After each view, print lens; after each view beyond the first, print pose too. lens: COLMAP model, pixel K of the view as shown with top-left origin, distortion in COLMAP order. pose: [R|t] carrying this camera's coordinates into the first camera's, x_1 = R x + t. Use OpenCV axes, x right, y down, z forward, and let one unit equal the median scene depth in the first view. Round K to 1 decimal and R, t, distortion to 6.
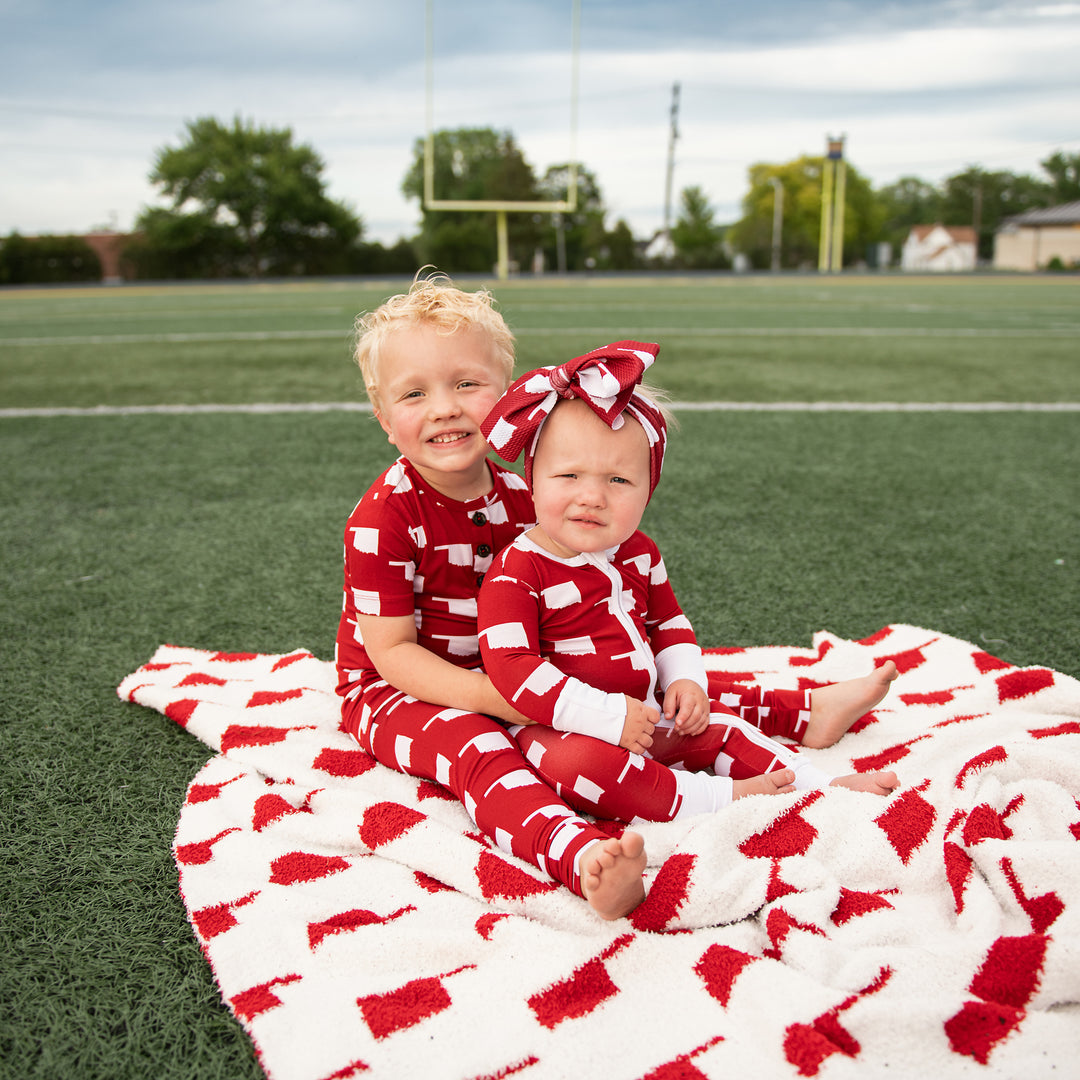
lens RADIAL K [[1060.8, 0, 524.3], [0, 1060.8, 538.2], [0, 0, 1]] dist [-0.054434, 0.000000]
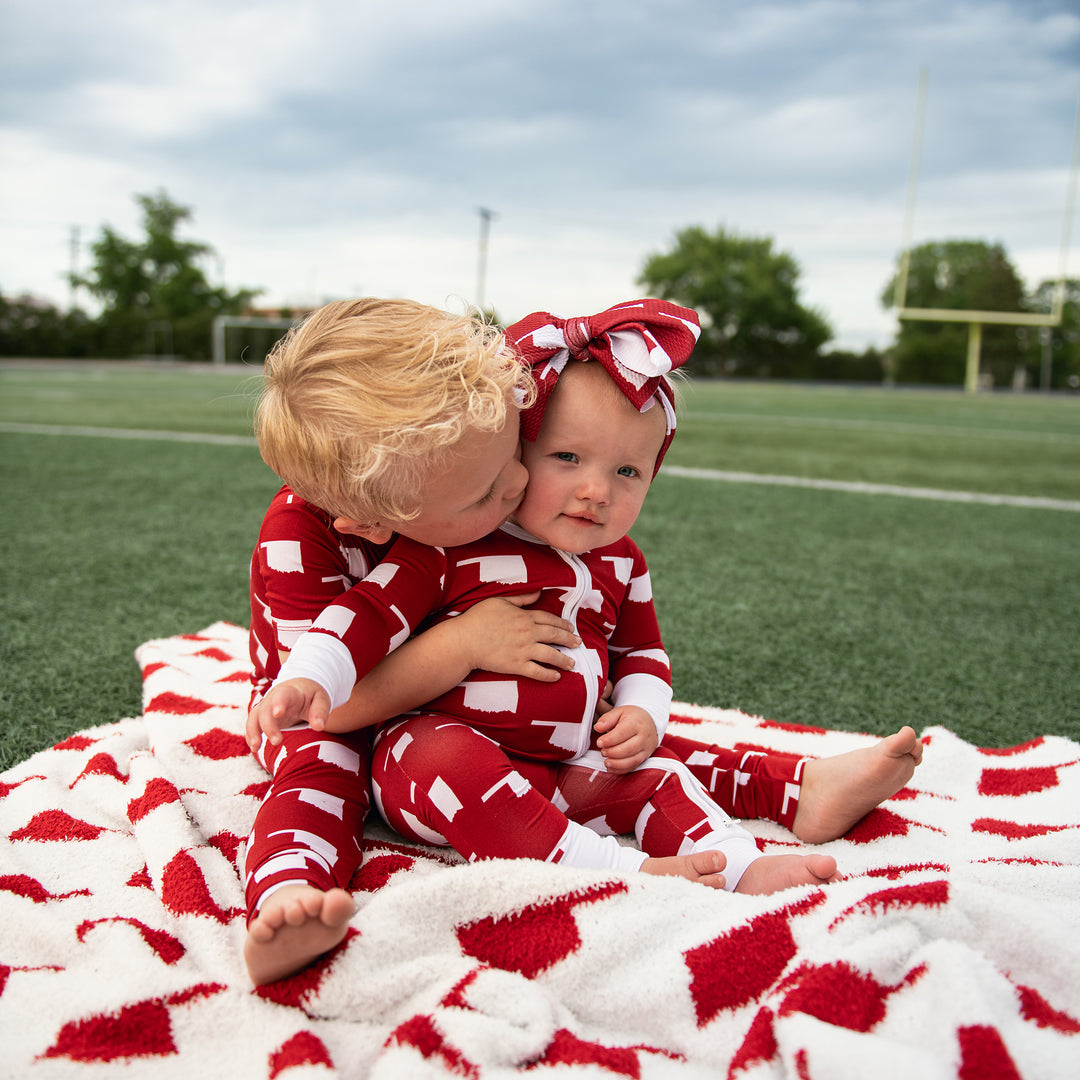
lens RADIAL K [[1060.8, 0, 548.3], [0, 1060.8, 547.1], [0, 0, 1]] dist [-0.054434, 0.000000]
pose [[0.918328, 0.108361, -0.380699, 0.106390], [-0.140764, 0.988329, -0.058239, 0.017536], [0.369945, 0.107071, 0.922863, 0.075428]]
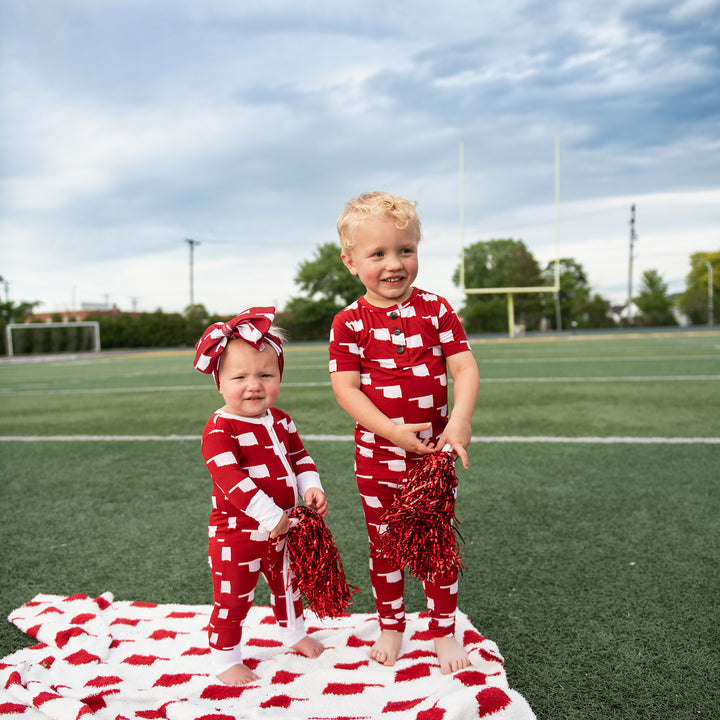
lens RADIAL K [[707.2, 0, 360.3], [0, 707.2, 398.9], [0, 0, 1]] dist [-0.054434, 0.000000]
pose [[0.971359, -0.006523, -0.237526, 0.173886], [-0.030004, 0.988255, -0.149840, -0.021456], [0.235713, 0.152675, 0.959755, -0.040597]]
